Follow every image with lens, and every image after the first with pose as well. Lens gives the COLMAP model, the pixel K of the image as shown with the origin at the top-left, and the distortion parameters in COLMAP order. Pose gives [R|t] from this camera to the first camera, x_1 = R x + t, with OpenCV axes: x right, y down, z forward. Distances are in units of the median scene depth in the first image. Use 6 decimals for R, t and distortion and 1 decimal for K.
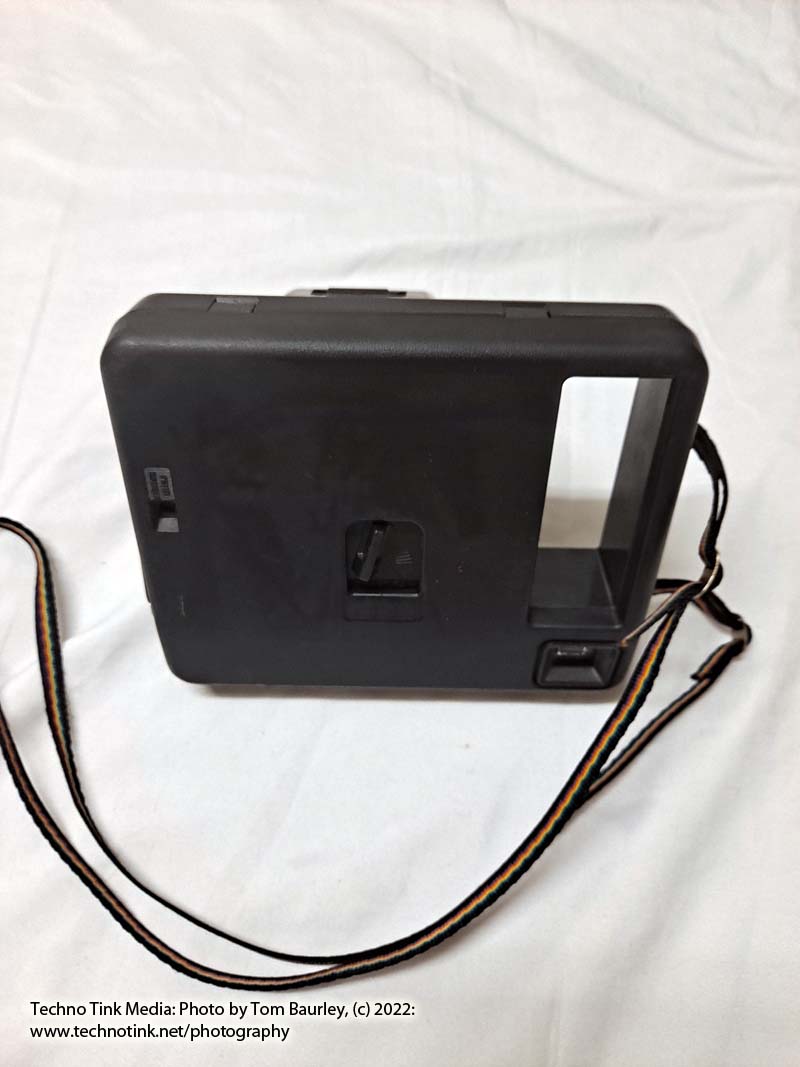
lens RADIAL K [[829.9, 0, 392.5], [0, 829.9, 530.4], [0, 0, 1]] dist [0.021335, -0.039752]
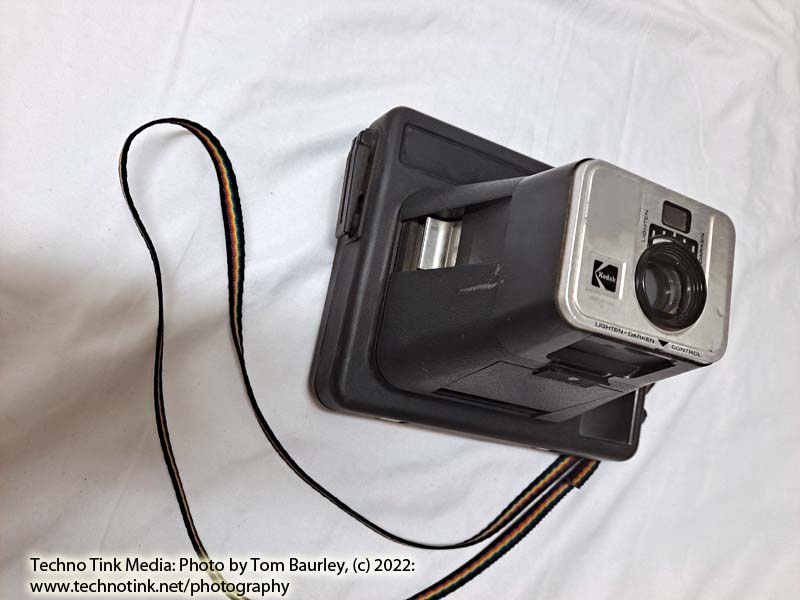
lens RADIAL K [[622.3, 0, 397.5], [0, 622.3, 296.2], [0, 0, 1]] dist [0.021335, -0.039752]
pose [[0.898362, 0.212159, 0.384623, -0.413513], [-0.318309, 0.917833, 0.237195, -0.074168], [-0.302696, -0.335516, 0.892079, 0.126883]]
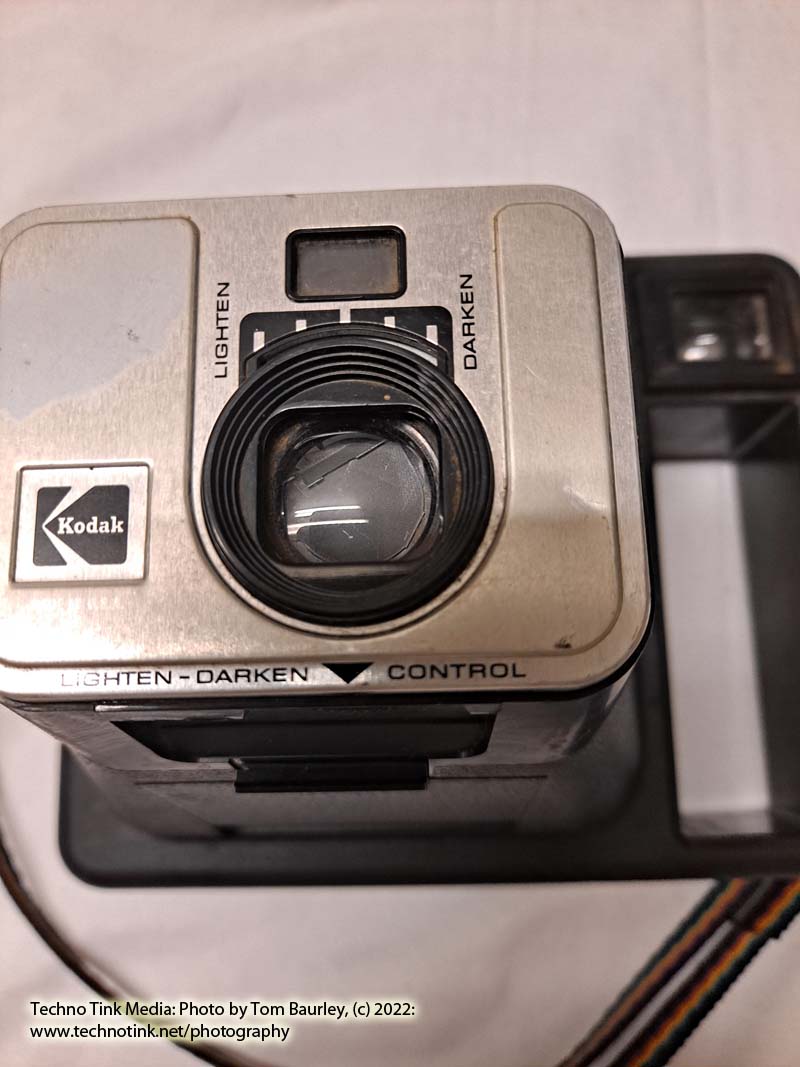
lens RADIAL K [[859.2, 0, 390.2], [0, 859.2, 528.1], [0, 0, 1]] dist [-0.040778, -0.010957]
pose [[0.997633, -0.061698, -0.030372, -0.022241], [0.067181, 0.968754, 0.238750, -0.070769], [0.014693, -0.240226, 0.970606, 0.297514]]
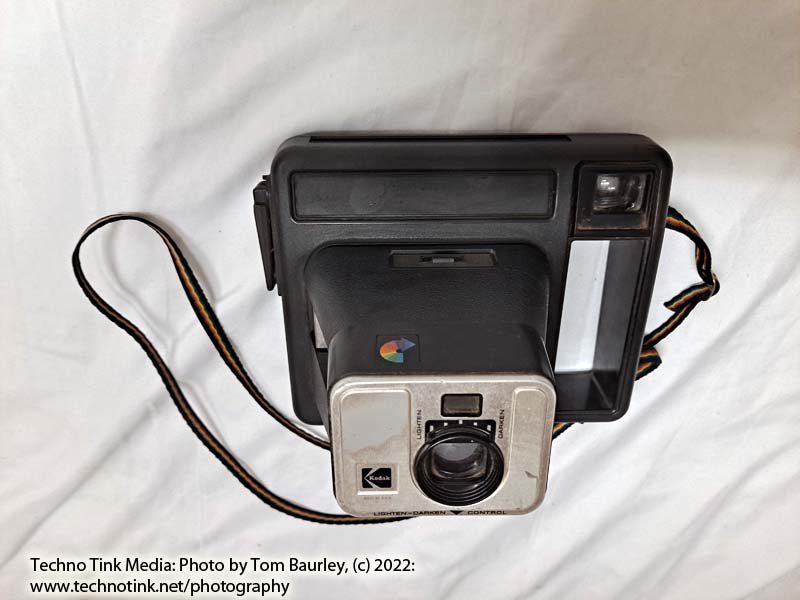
lens RADIAL K [[622.3, 0, 398.1], [0, 622.3, 299.0], [0, 0, 1]] dist [0.021335, -0.039752]
pose [[0.999046, -0.043025, -0.007466, -0.076080], [0.033065, 0.633648, 0.772914, -0.491824], [-0.028524, -0.772424, 0.634466, 0.294419]]
